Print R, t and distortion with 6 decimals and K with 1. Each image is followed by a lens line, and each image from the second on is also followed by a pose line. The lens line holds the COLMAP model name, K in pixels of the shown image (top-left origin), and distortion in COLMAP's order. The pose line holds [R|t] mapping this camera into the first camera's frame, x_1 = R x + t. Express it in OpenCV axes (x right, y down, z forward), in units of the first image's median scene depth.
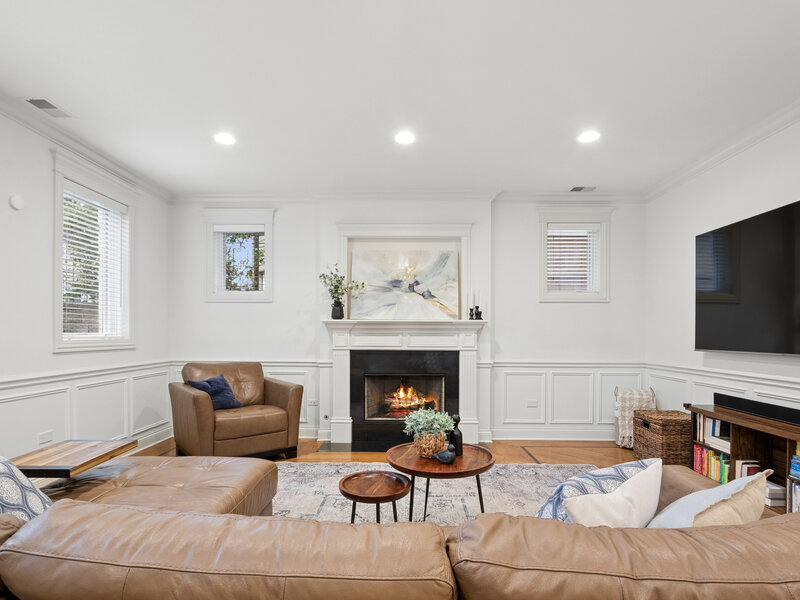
lens RADIAL K [[418.4, 0, 397.4], [0, 418.4, 321.4], [0, 0, 1]] dist [-0.006216, -0.001654]
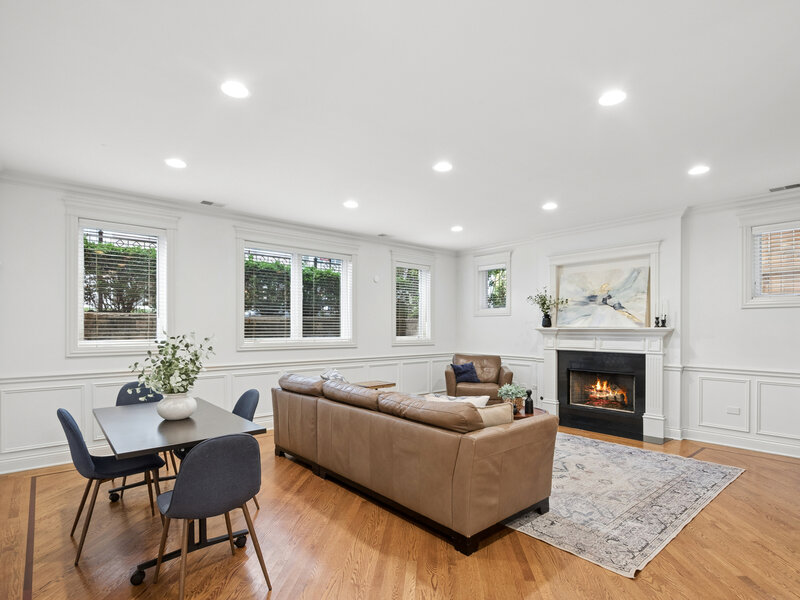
lens RADIAL K [[418.4, 0, 402.9], [0, 418.4, 300.4], [0, 0, 1]] dist [-0.006216, -0.001654]
pose [[0.659418, -0.052403, -0.749948, 0.570727], [0.016733, 0.998344, -0.055046, -0.025046], [0.751590, 0.023750, 0.659203, -0.258452]]
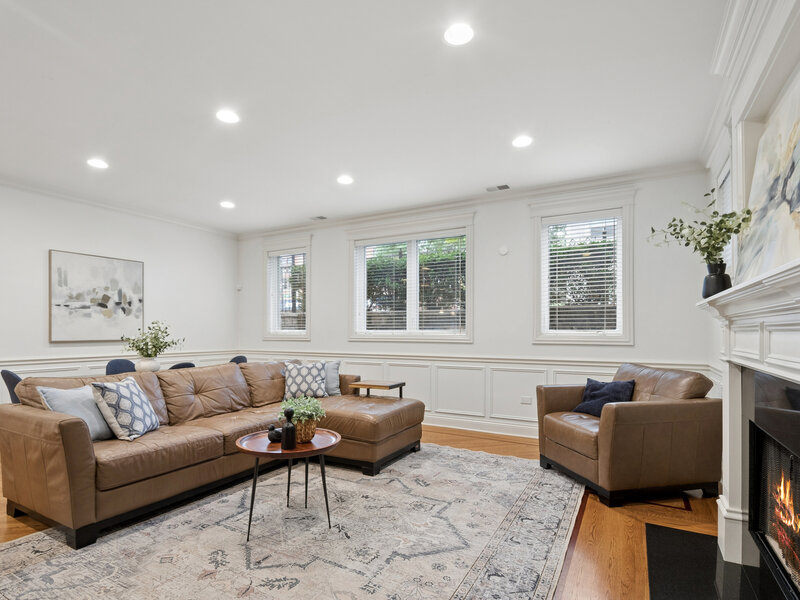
lens RADIAL K [[418.4, 0, 399.5], [0, 418.4, 302.5], [0, 0, 1]] dist [-0.006216, -0.001654]
pose [[-0.480489, -0.058536, -0.875045, 0.476915], [0.015774, 0.997032, -0.075358, 0.024746], [0.876859, -0.050012, -0.478139, 0.933971]]
